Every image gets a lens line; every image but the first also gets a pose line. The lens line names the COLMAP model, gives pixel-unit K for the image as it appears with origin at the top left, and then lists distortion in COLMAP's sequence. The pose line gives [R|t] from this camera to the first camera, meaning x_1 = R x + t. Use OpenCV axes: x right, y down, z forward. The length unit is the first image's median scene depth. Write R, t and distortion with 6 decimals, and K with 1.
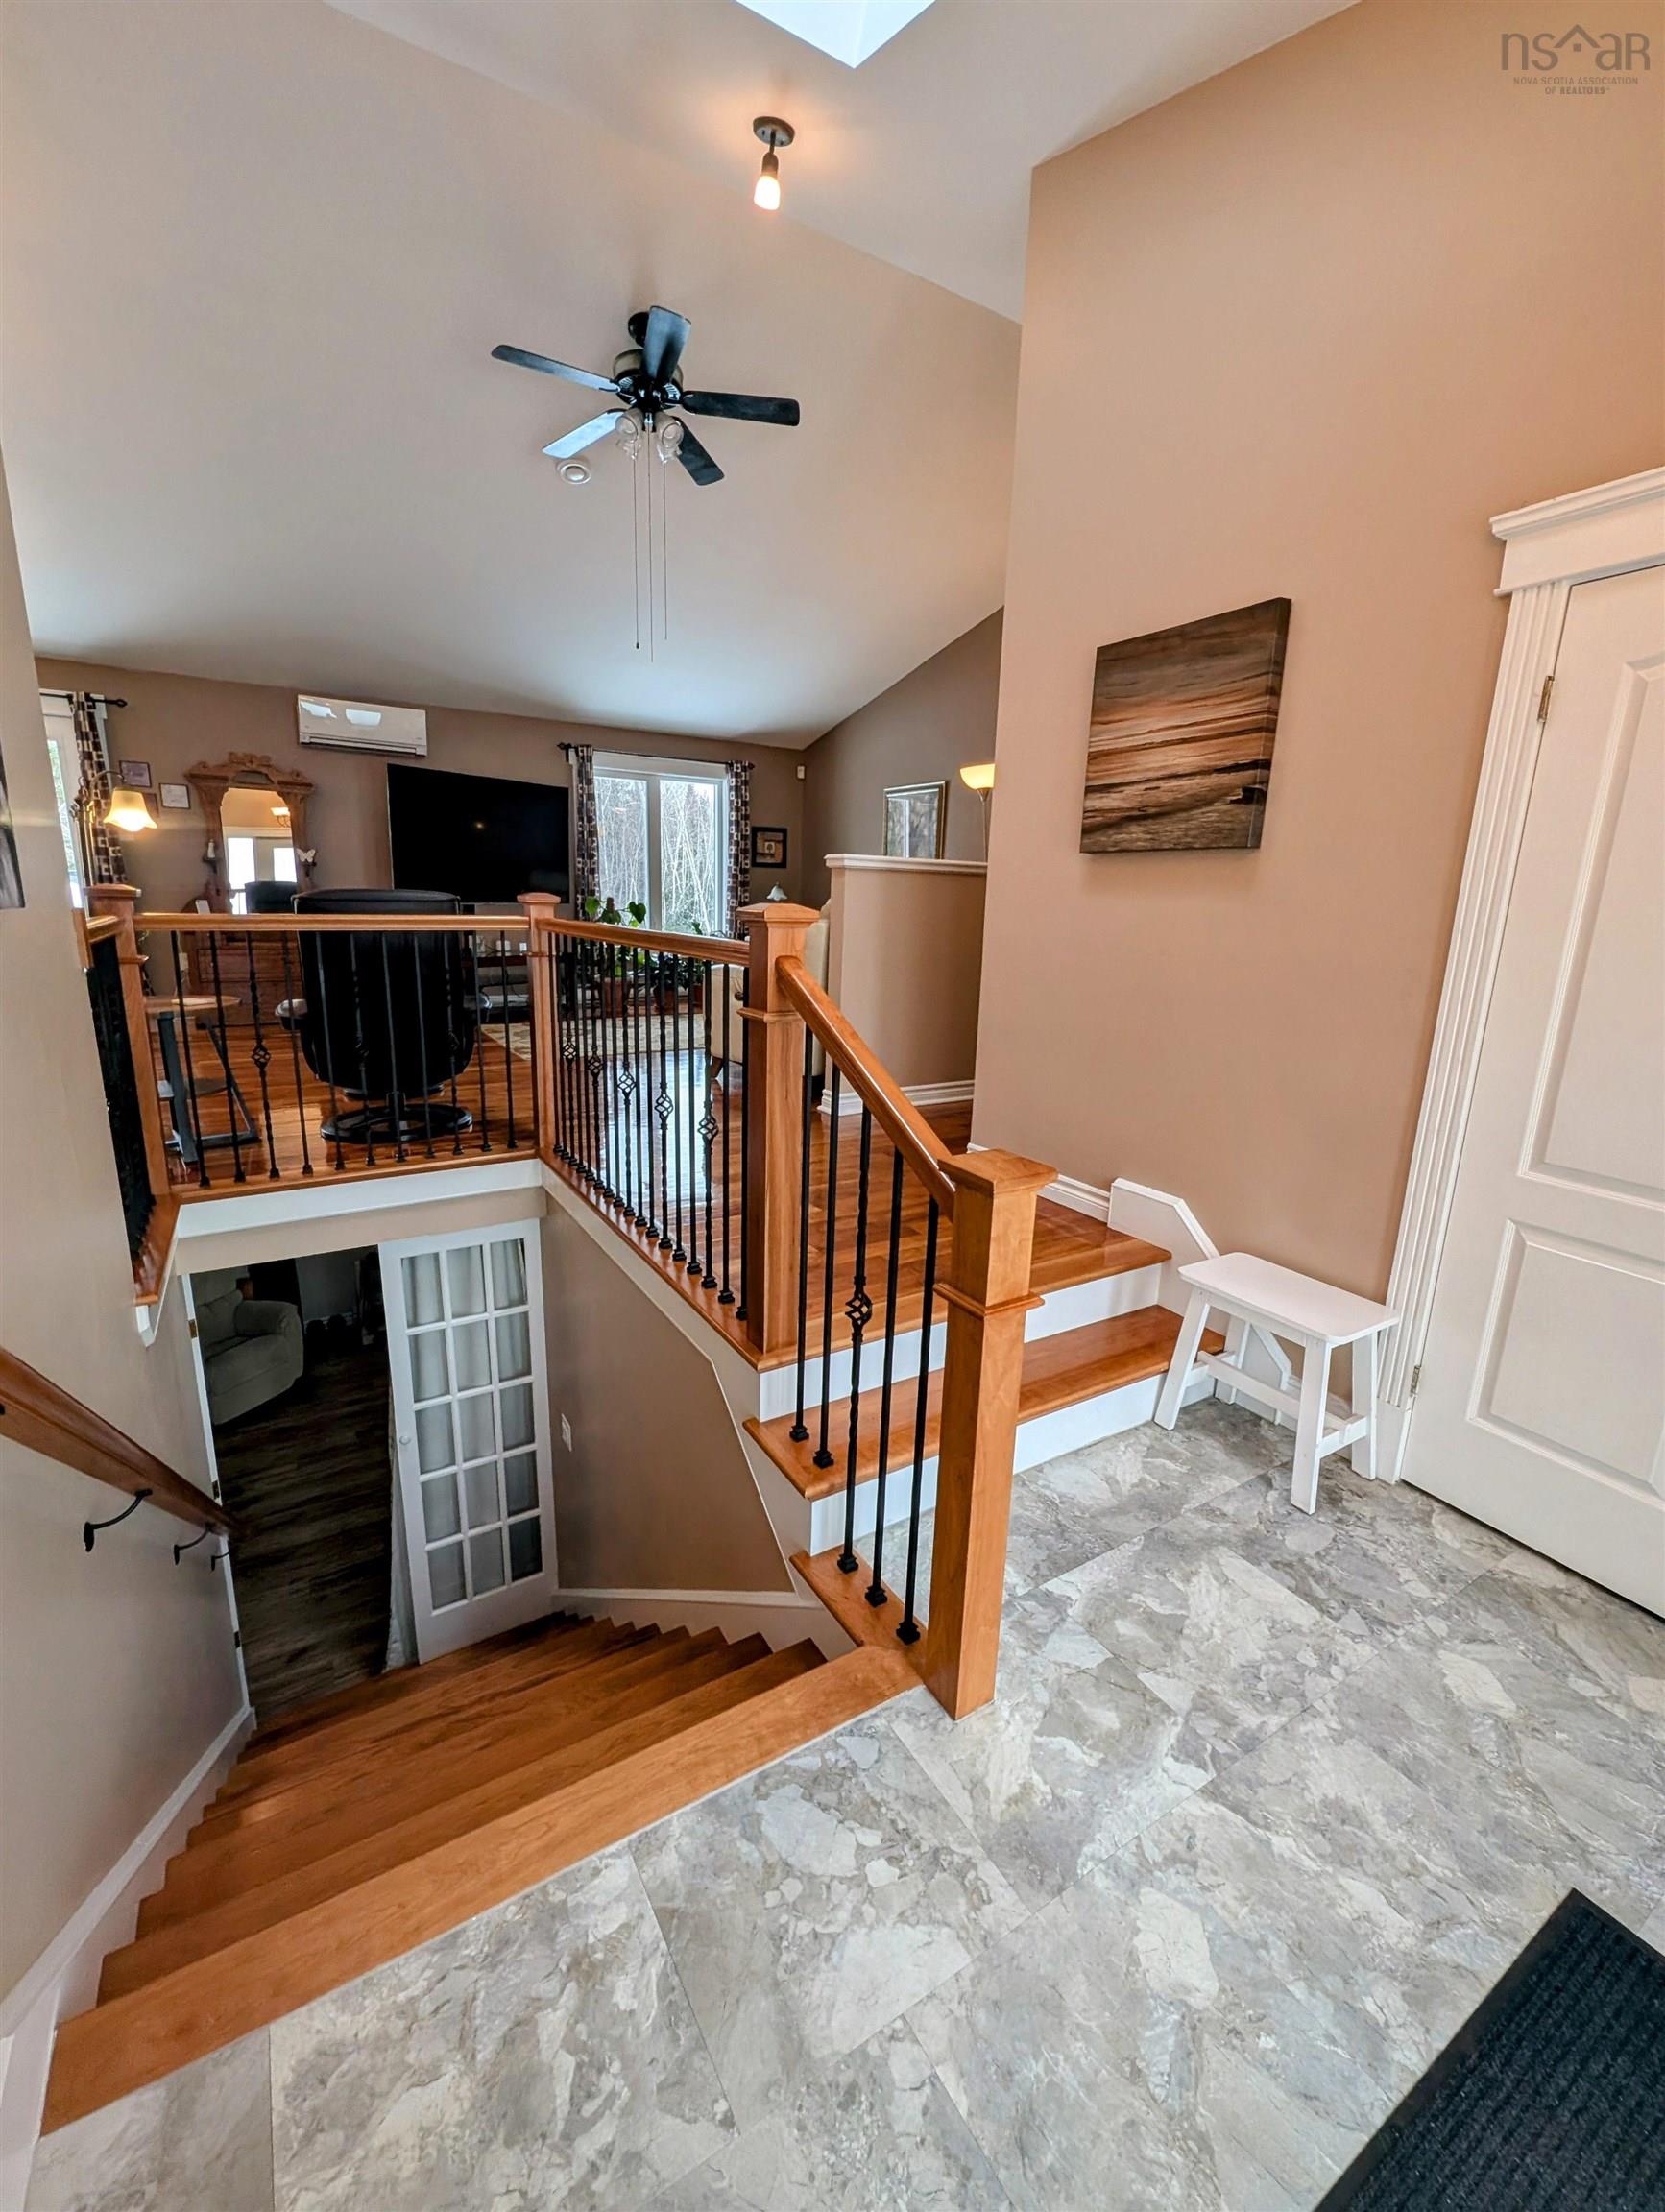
lens RADIAL K [[910.0, 0, 832.5], [0, 910.0, 1106.0], [0, 0, 1]] dist [0.002454, -0.001491]
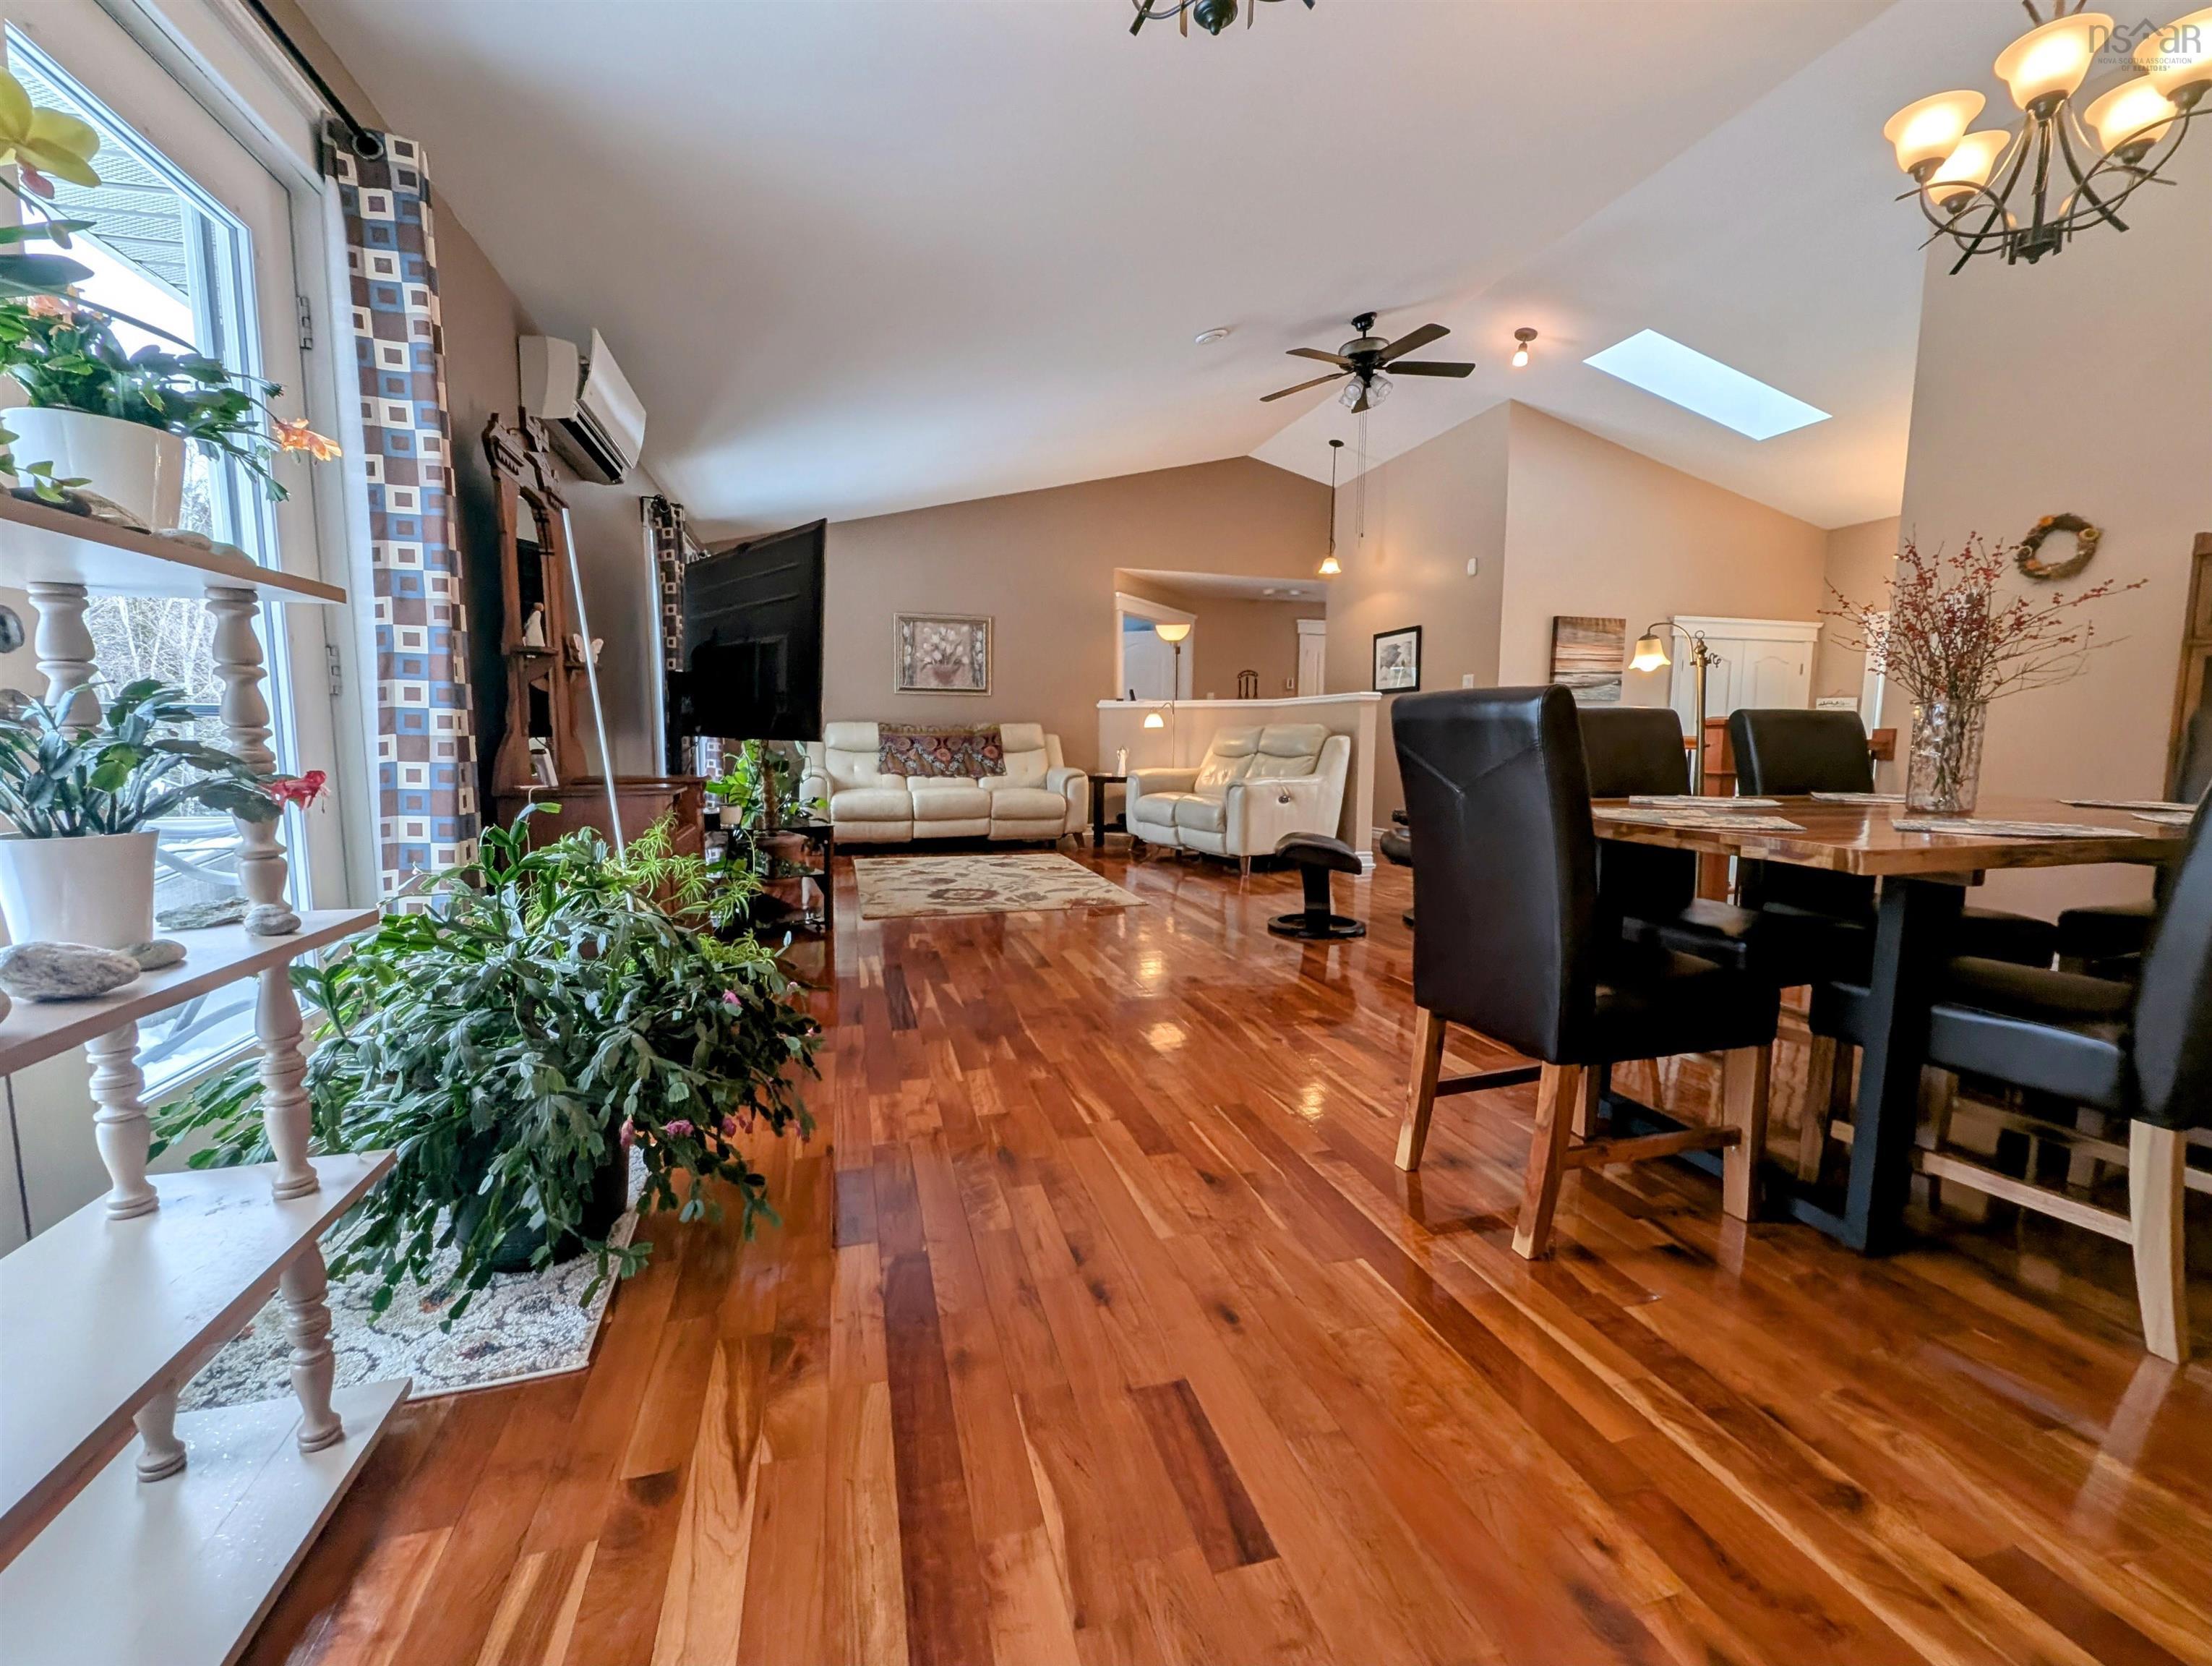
lens RADIAL K [[910.0, 0, 1101.1], [0, 910.0, 831.7], [0, 0, 1]] dist [0.002454, -0.001491]
pose [[0.268477, -0.125219, 0.955113, -2.340515], [0.220741, 0.973129, 0.065531, -0.367180], [-0.937653, 0.193239, 0.288904, 1.519757]]
